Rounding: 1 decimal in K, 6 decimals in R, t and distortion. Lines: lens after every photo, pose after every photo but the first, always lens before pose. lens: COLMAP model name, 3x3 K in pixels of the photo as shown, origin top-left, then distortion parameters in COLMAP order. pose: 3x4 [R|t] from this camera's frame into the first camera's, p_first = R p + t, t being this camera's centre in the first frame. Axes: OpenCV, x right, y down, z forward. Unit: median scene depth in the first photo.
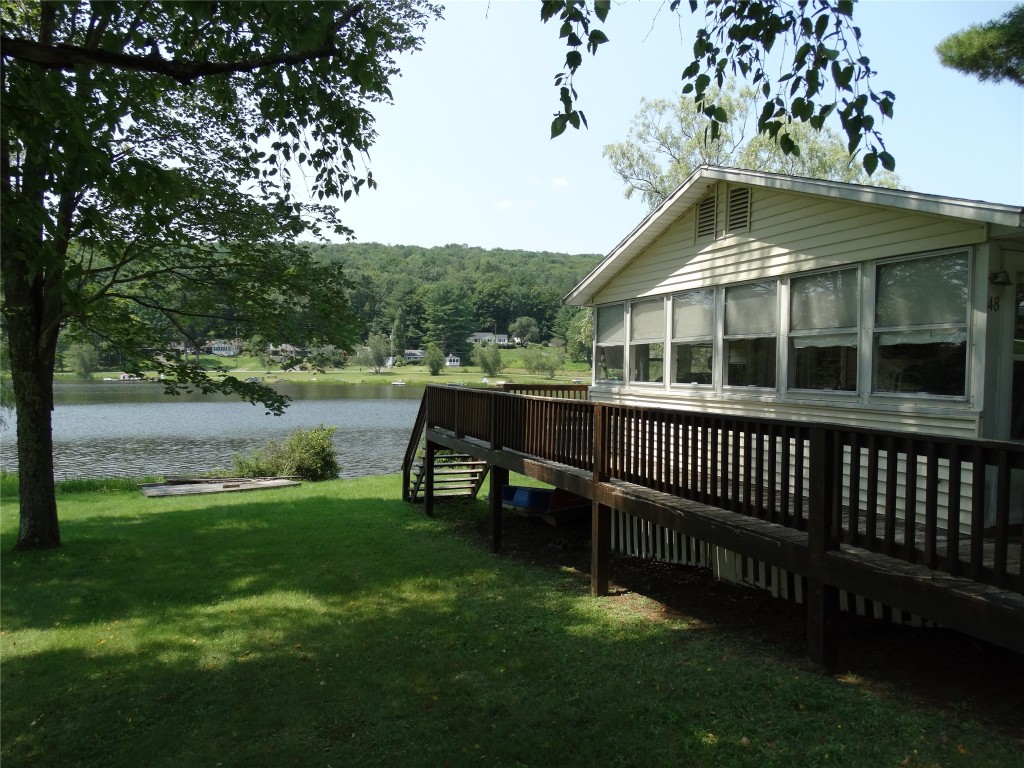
lens RADIAL K [[725.7, 0, 512.0], [0, 725.7, 384.0], [0, 0, 1]] dist [-0.014412, 0.001511]
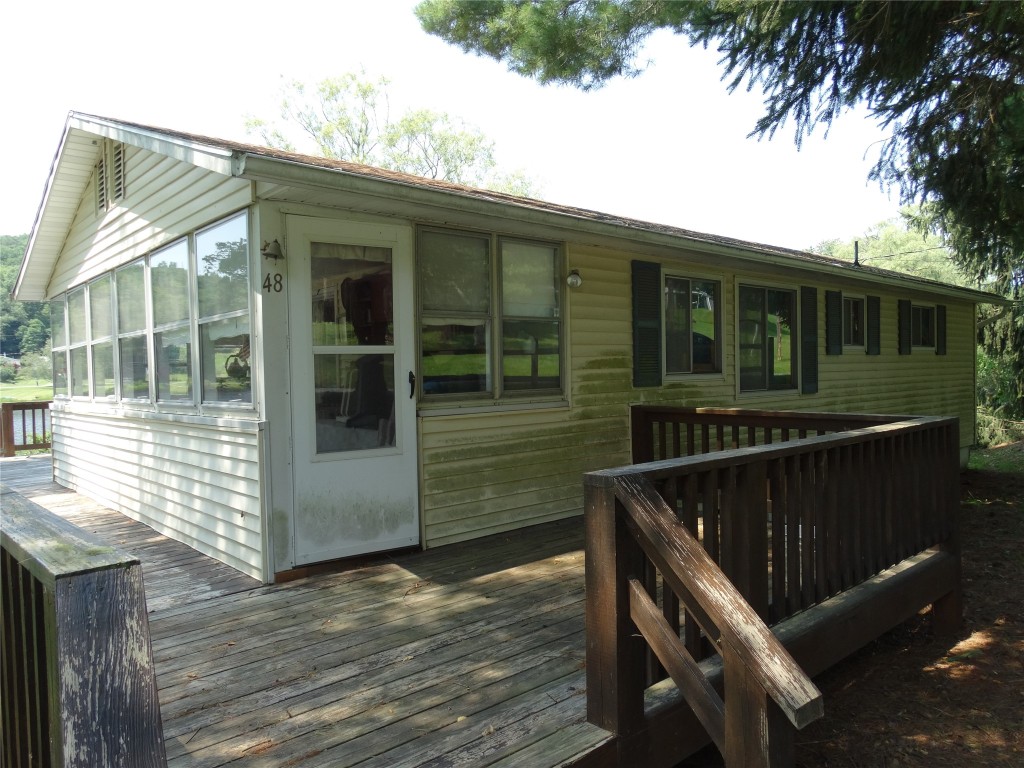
lens RADIAL K [[725.7, 0, 512.0], [0, 725.7, 384.0], [0, 0, 1]] dist [-0.014412, 0.001511]
pose [[0.942585, -0.041229, 0.331412, 0.435187], [0.042113, 0.999103, 0.004516, 0.003576], [-0.331301, 0.009700, 0.943475, 0.120395]]
